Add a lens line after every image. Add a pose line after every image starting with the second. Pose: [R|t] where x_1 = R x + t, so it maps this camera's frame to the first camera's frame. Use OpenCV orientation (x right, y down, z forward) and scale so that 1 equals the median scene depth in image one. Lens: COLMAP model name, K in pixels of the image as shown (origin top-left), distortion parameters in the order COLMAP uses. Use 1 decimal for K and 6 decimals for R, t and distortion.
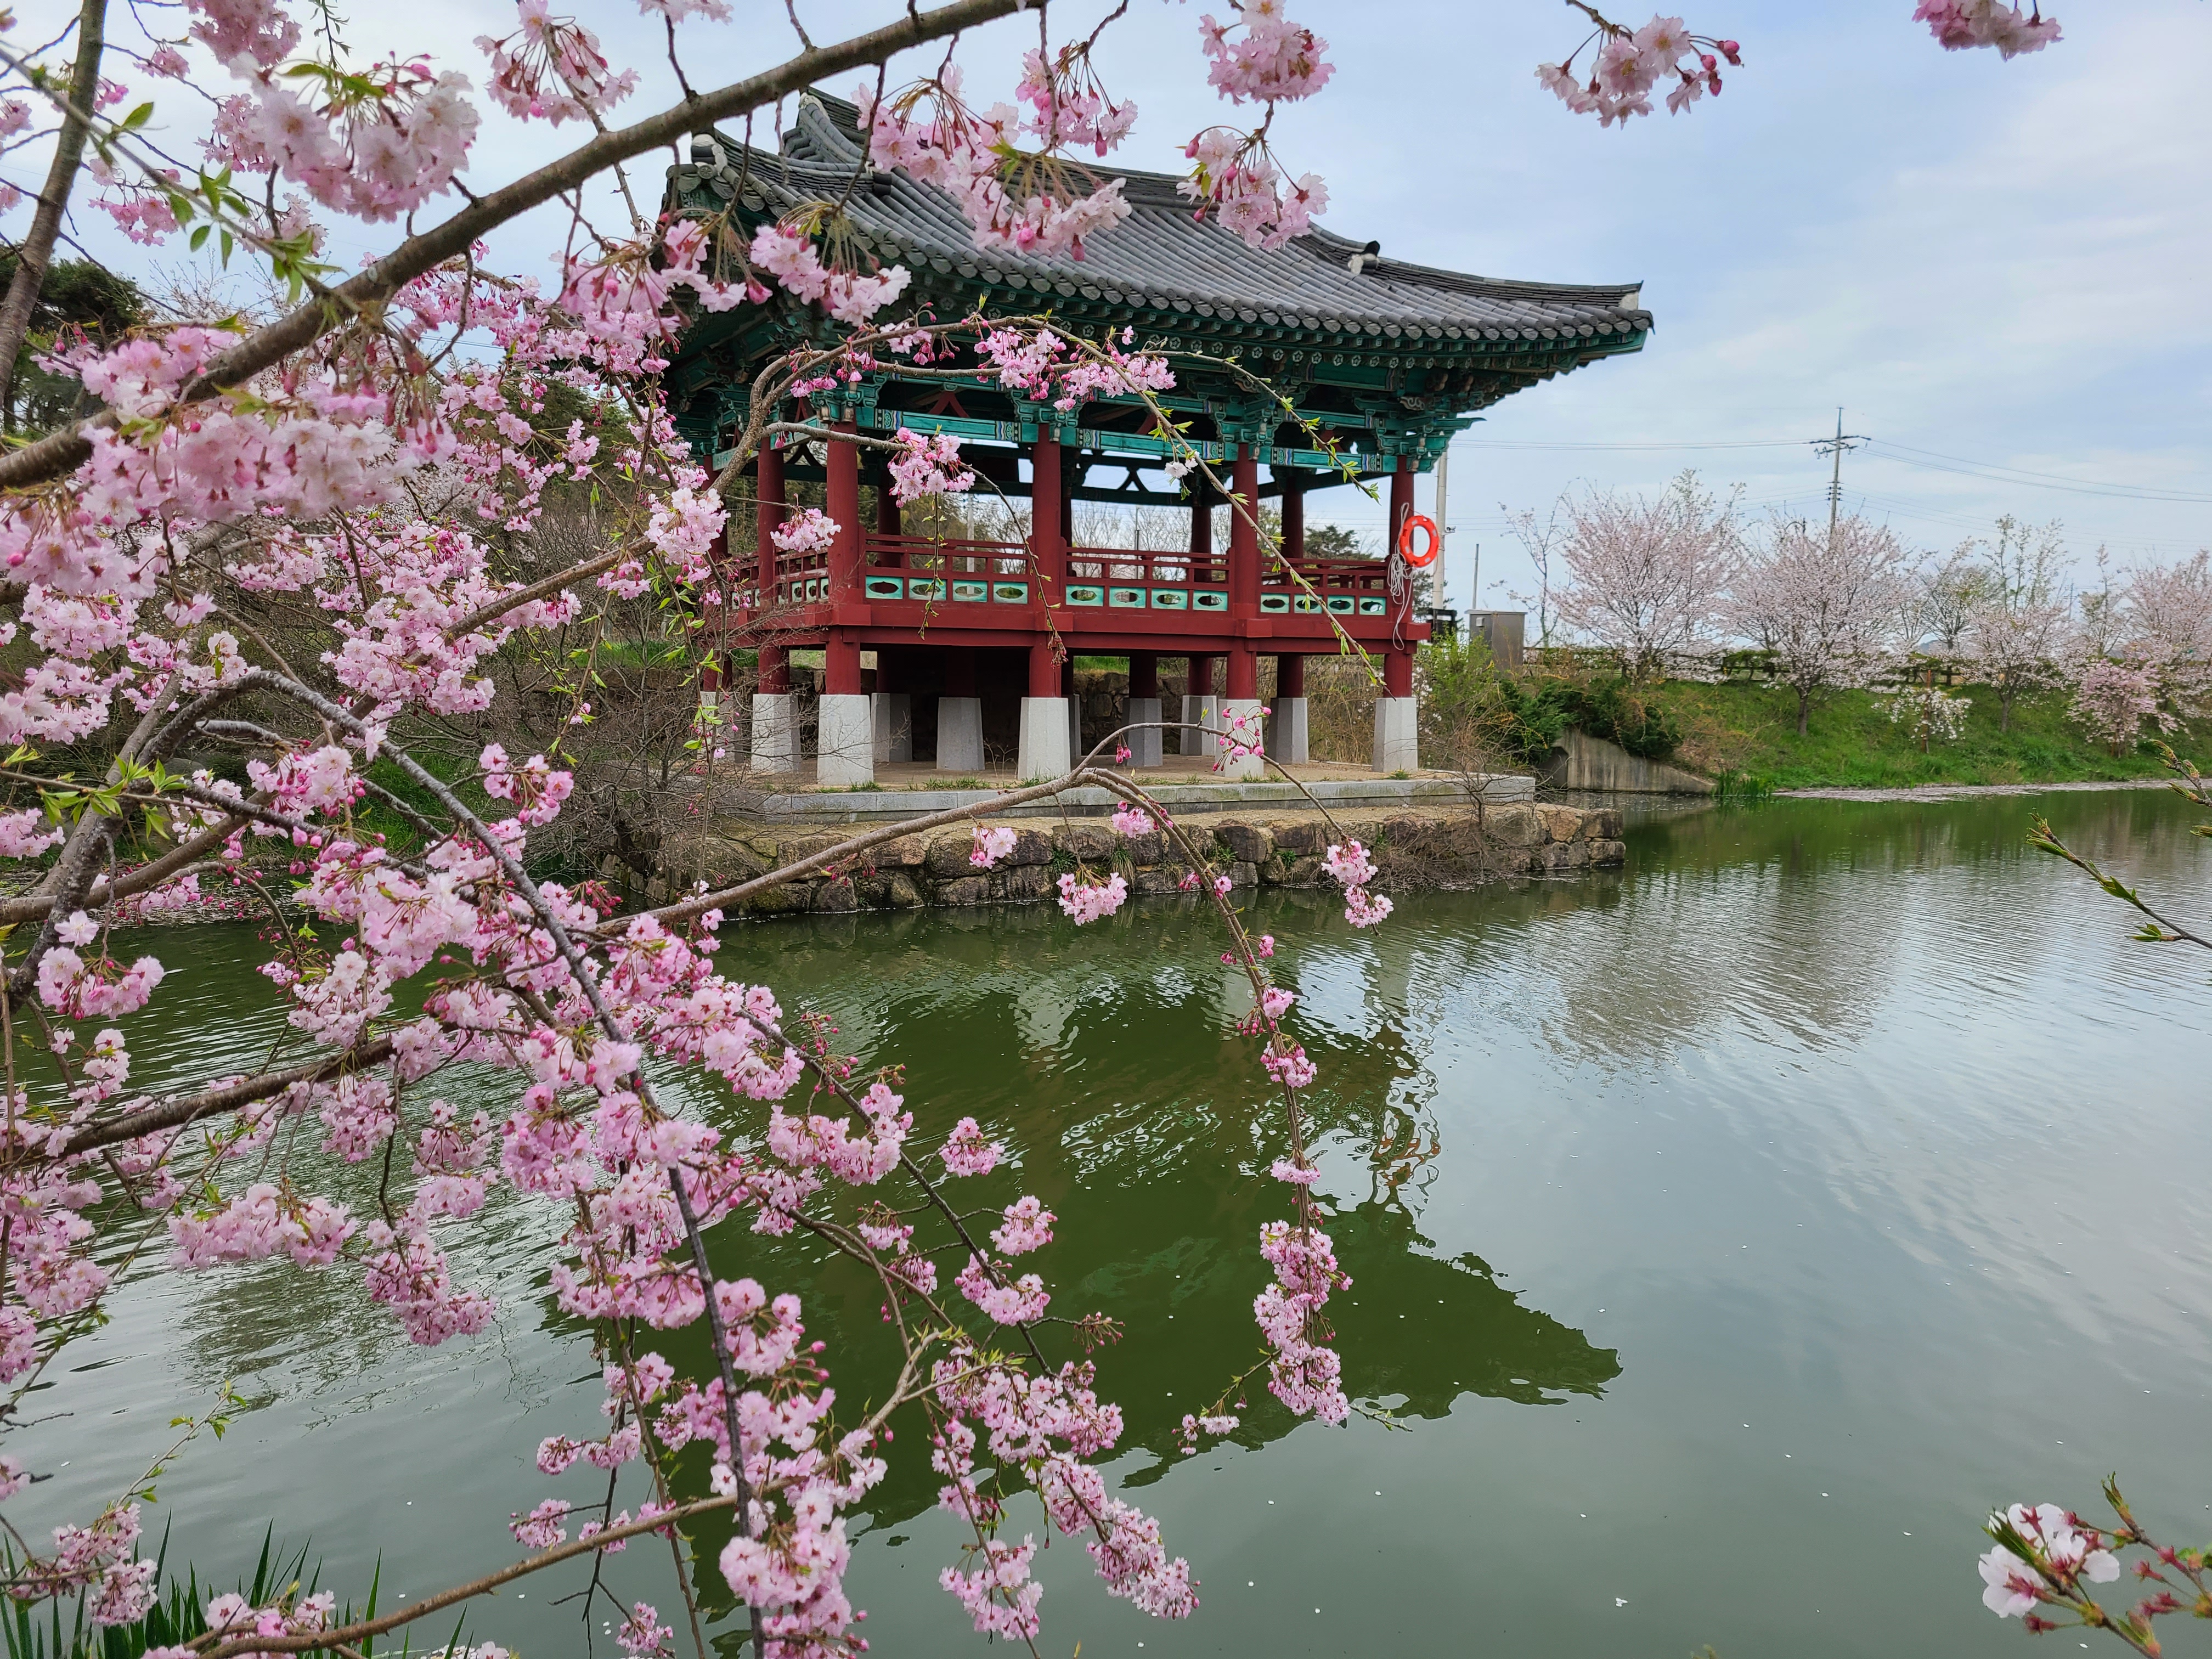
lens RADIAL K [[1673.0, 0, 1116.5], [0, 1673.0, 834.5], [0, 0, 1]] dist [0.076138, 0.001086]
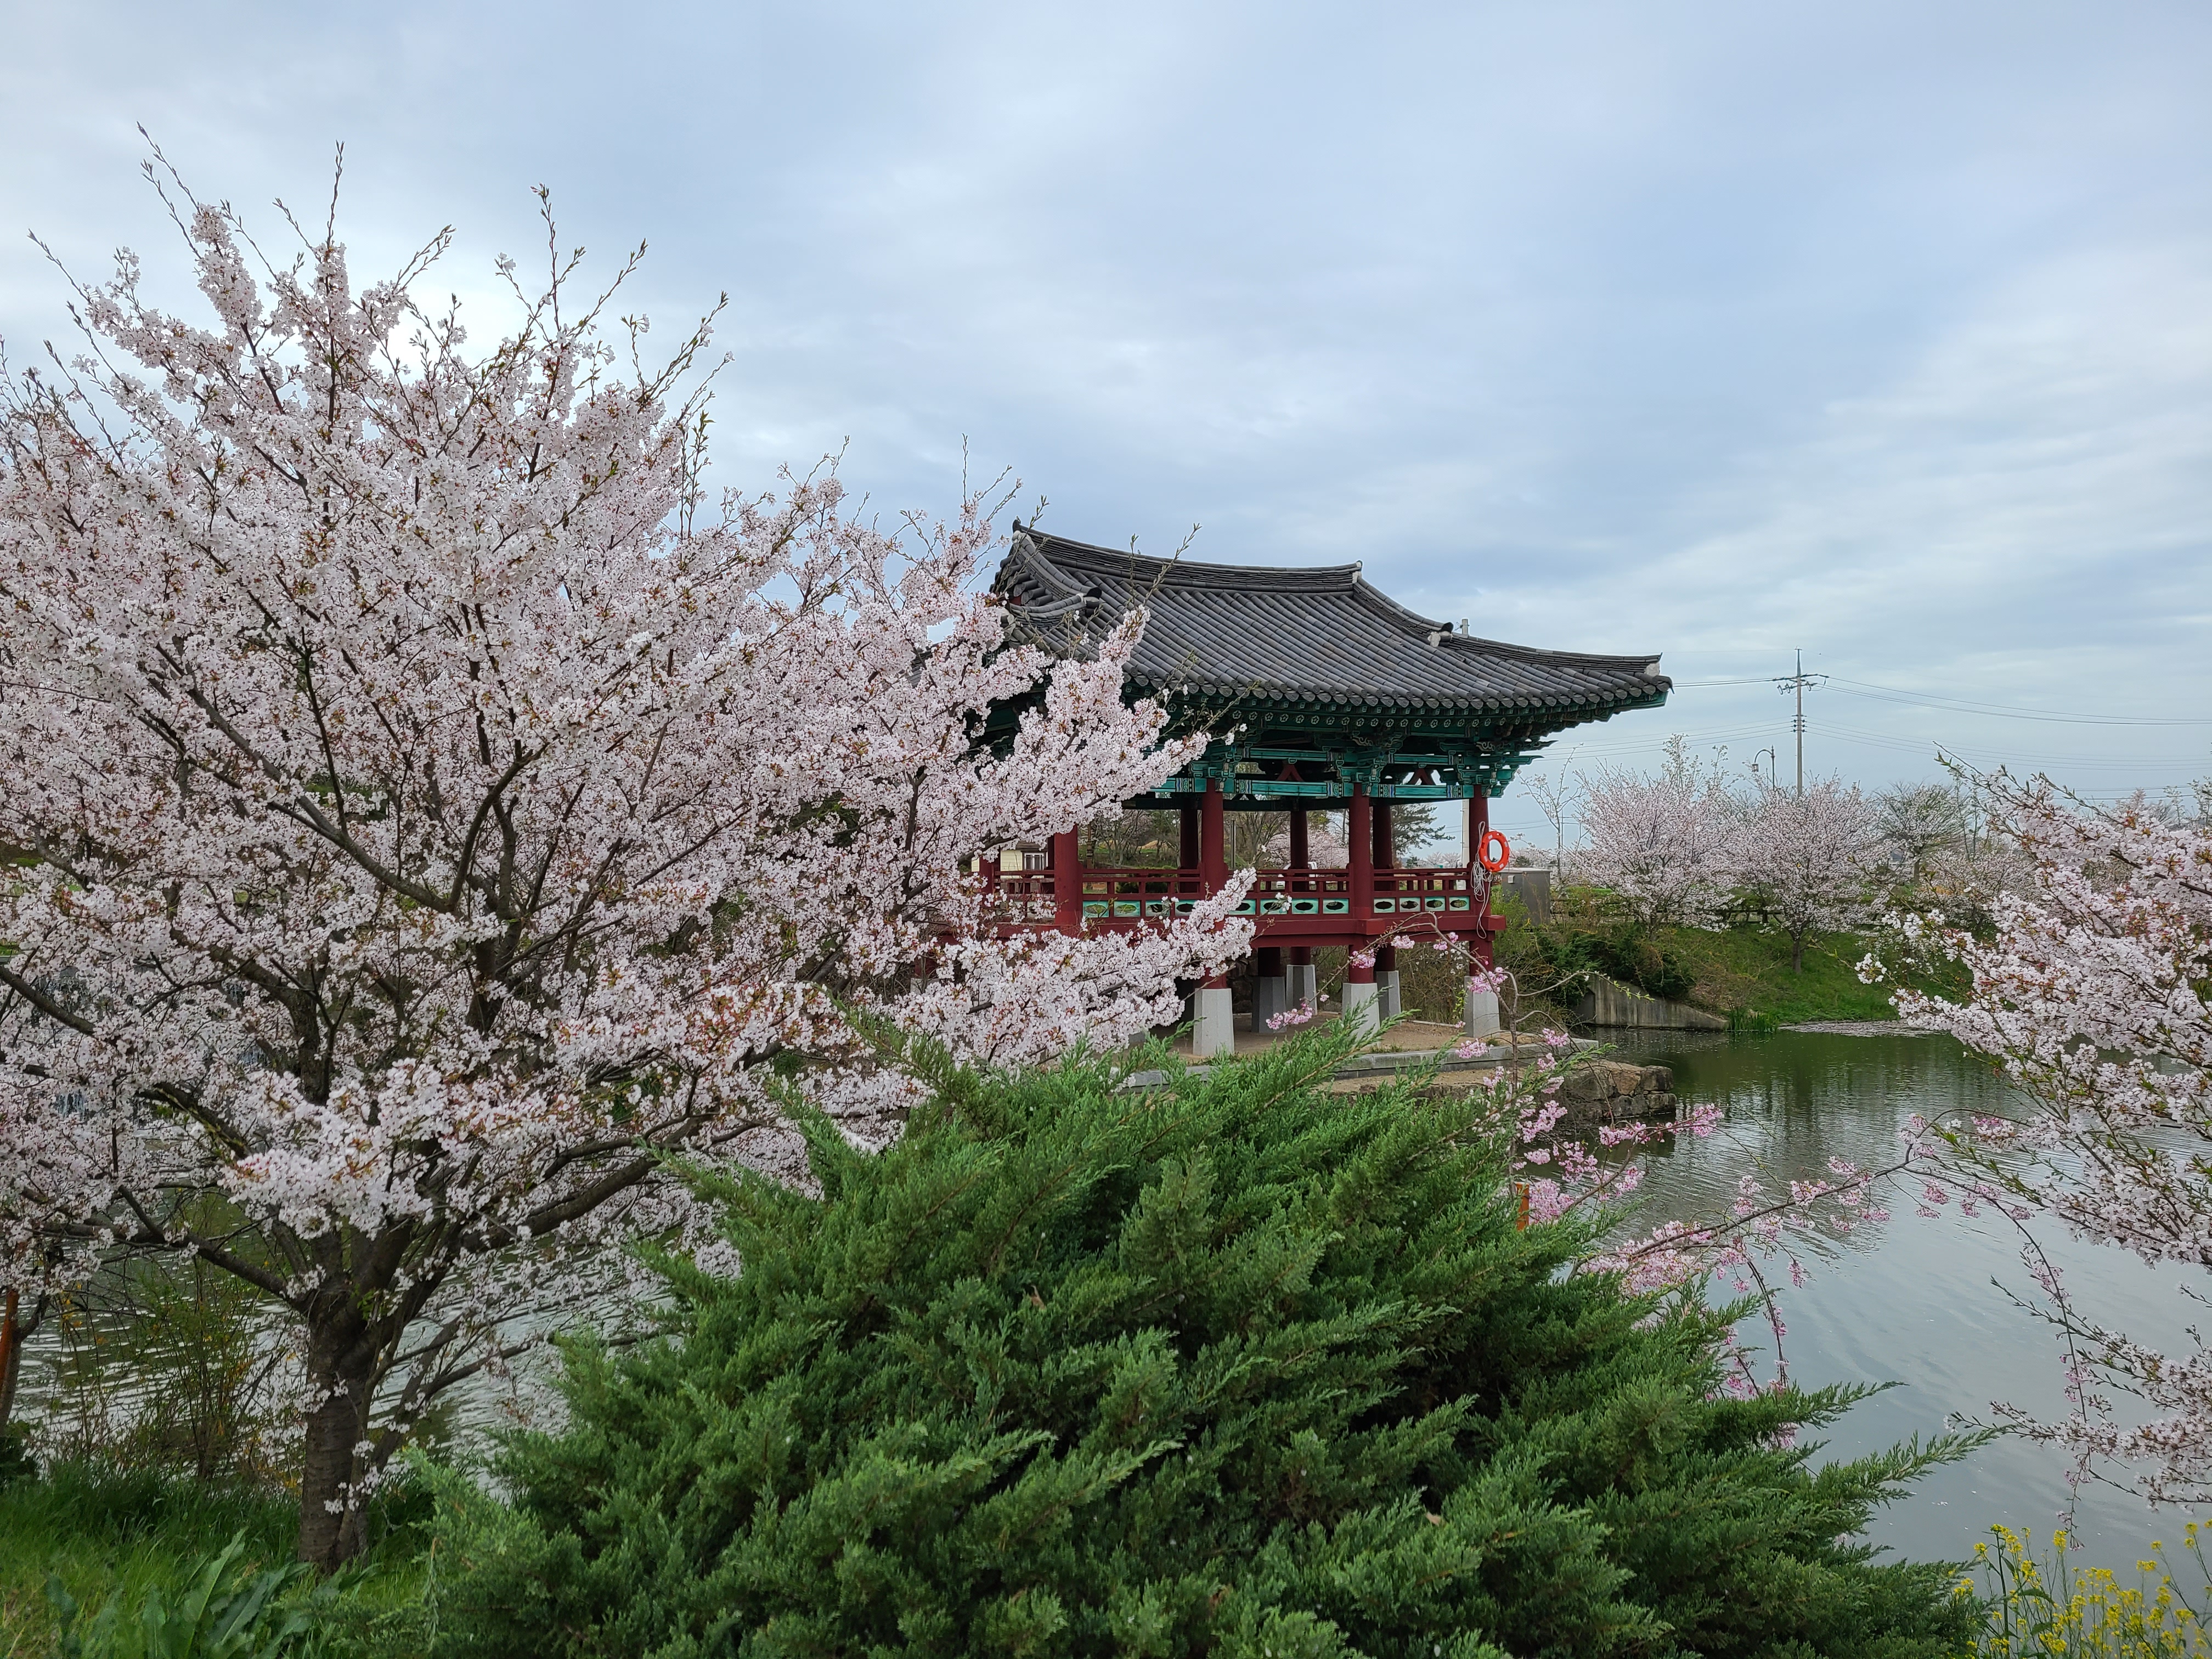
lens RADIAL K [[1673.0, 0, 1095.7], [0, 1673.0, 827.2], [0, 0, 1]] dist [0.076138, 0.001086]
pose [[0.999859, -0.016158, 0.004476, -0.105309], [0.016583, 0.992407, -0.121872, -0.038549], [-0.002473, 0.121929, 0.992536, -0.210425]]
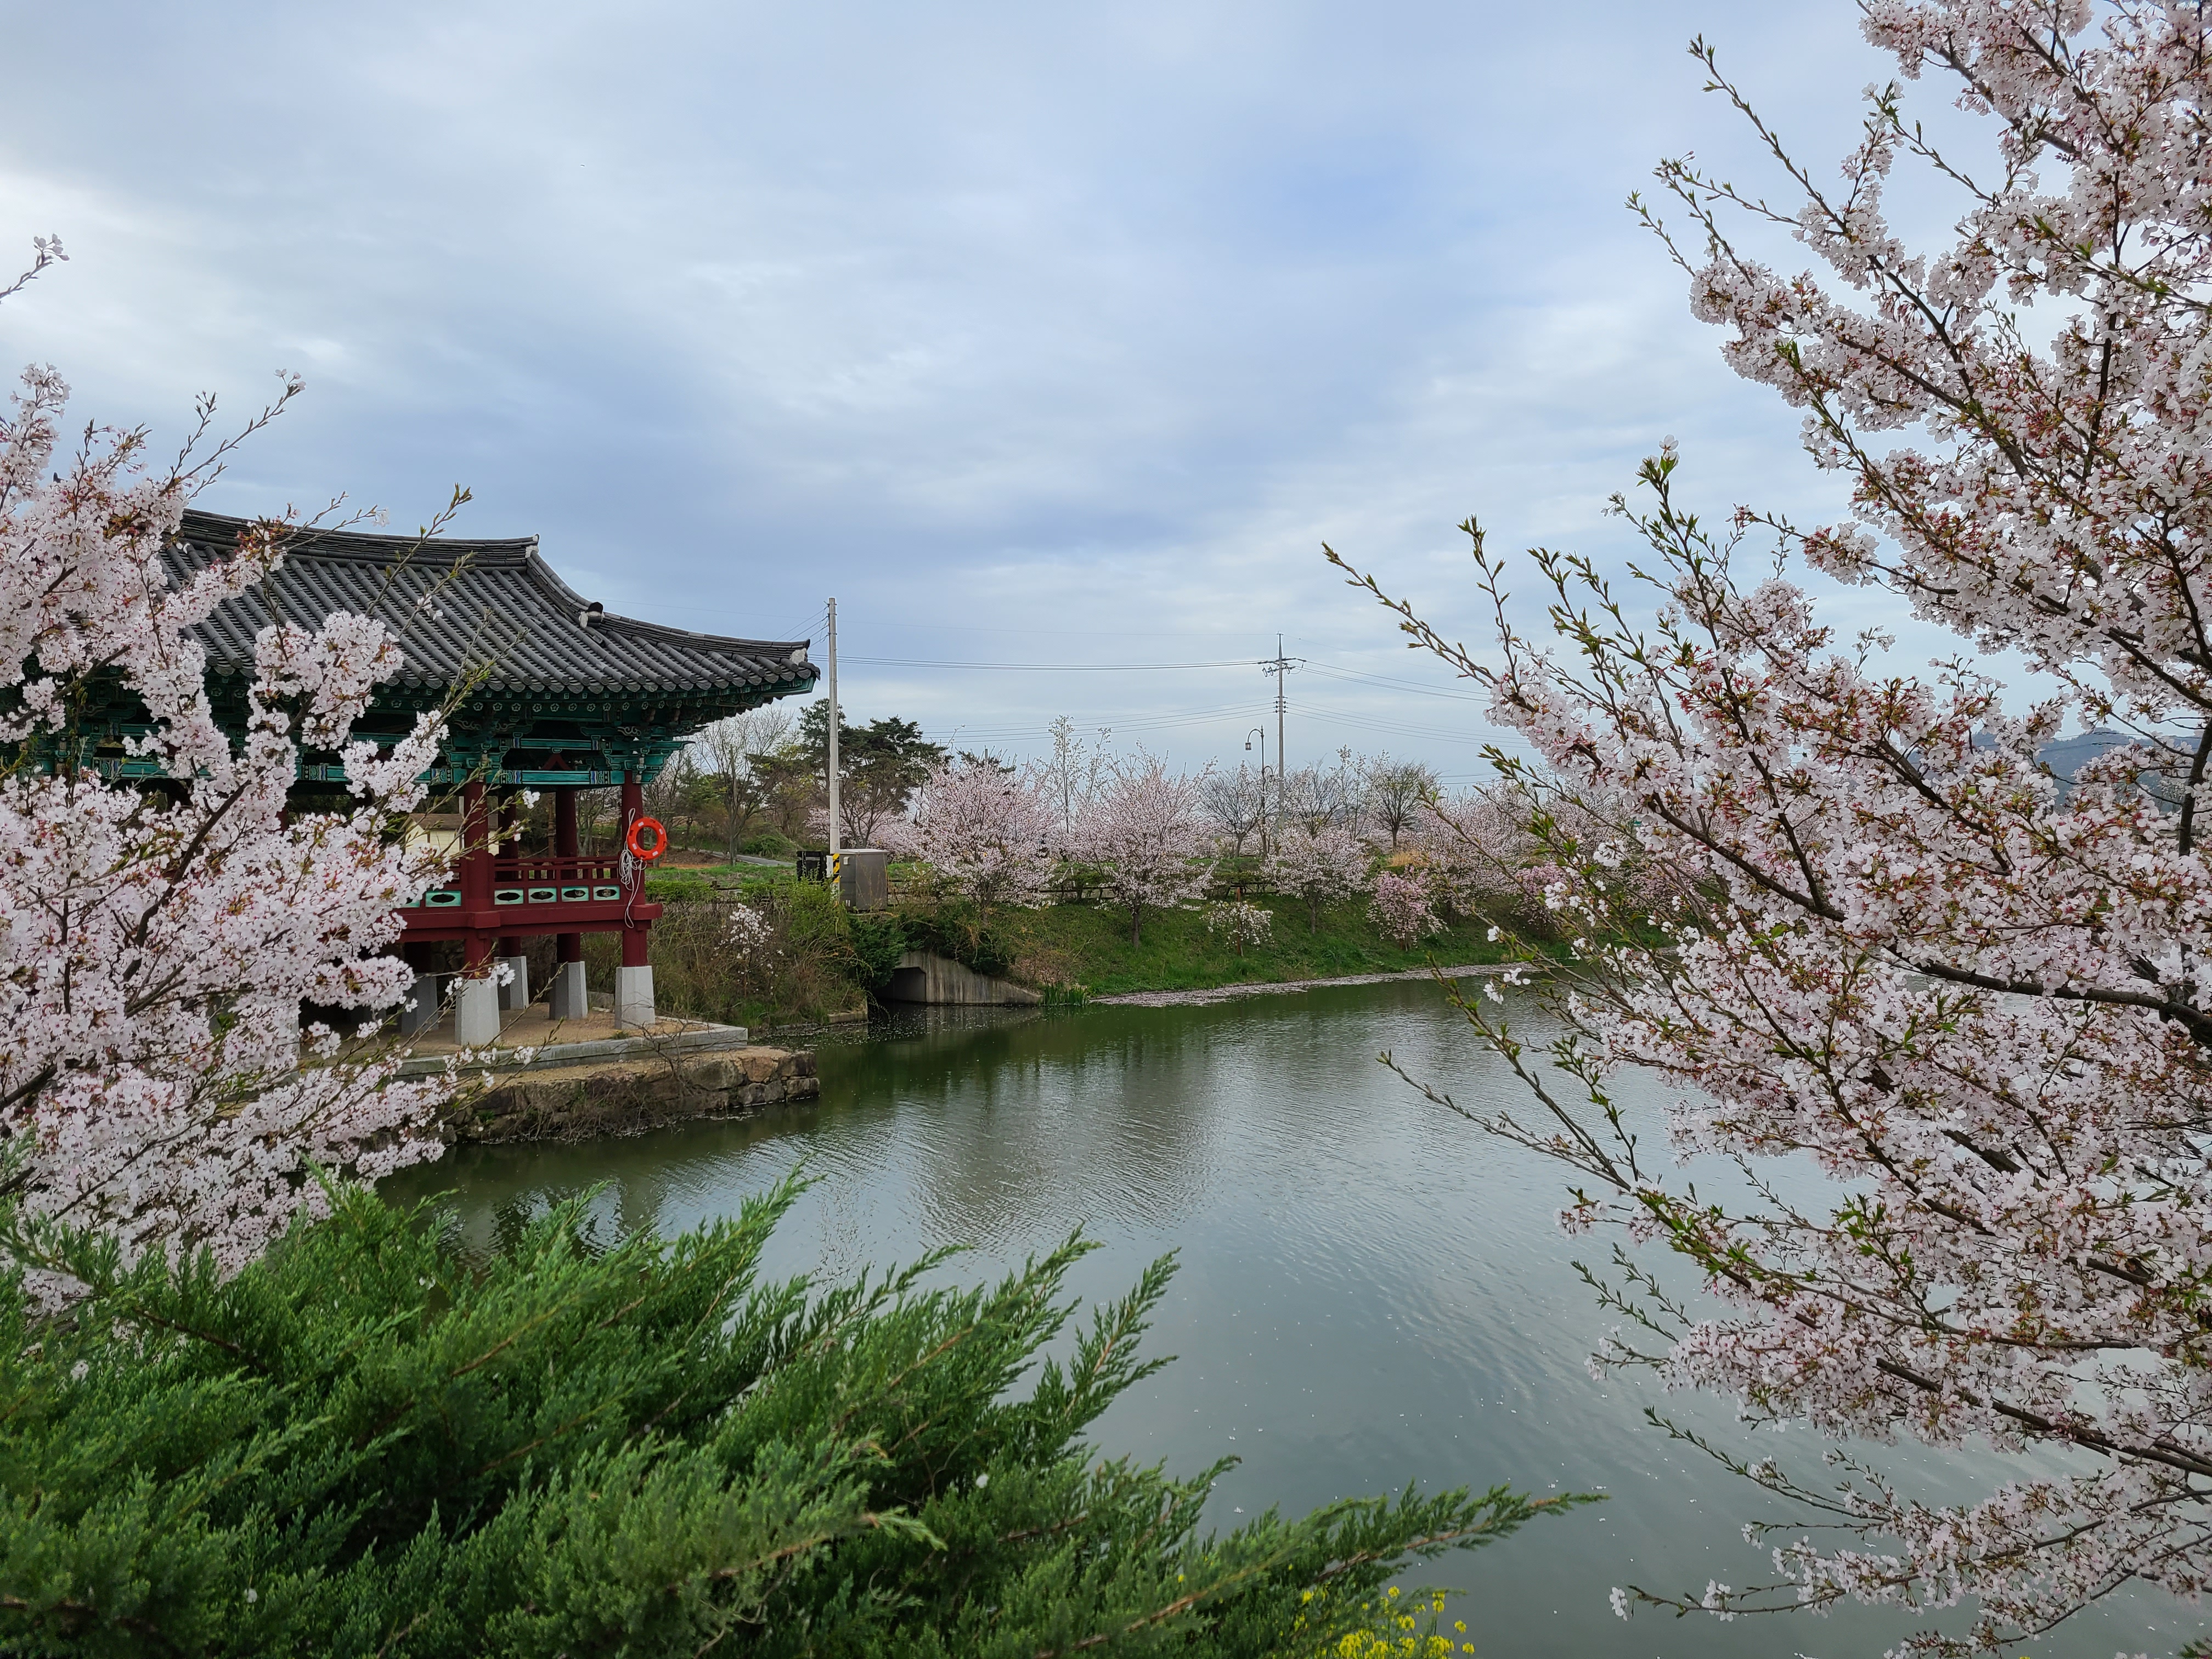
lens RADIAL K [[1673.0, 0, 1109.2], [0, 1673.0, 834.0], [0, 0, 1]] dist [0.076138, 0.001086]
pose [[0.976291, -0.023565, 0.215177, 0.212110], [0.045111, 0.994380, -0.095779, -0.039247], [-0.211711, 0.103215, 0.971867, -0.225715]]
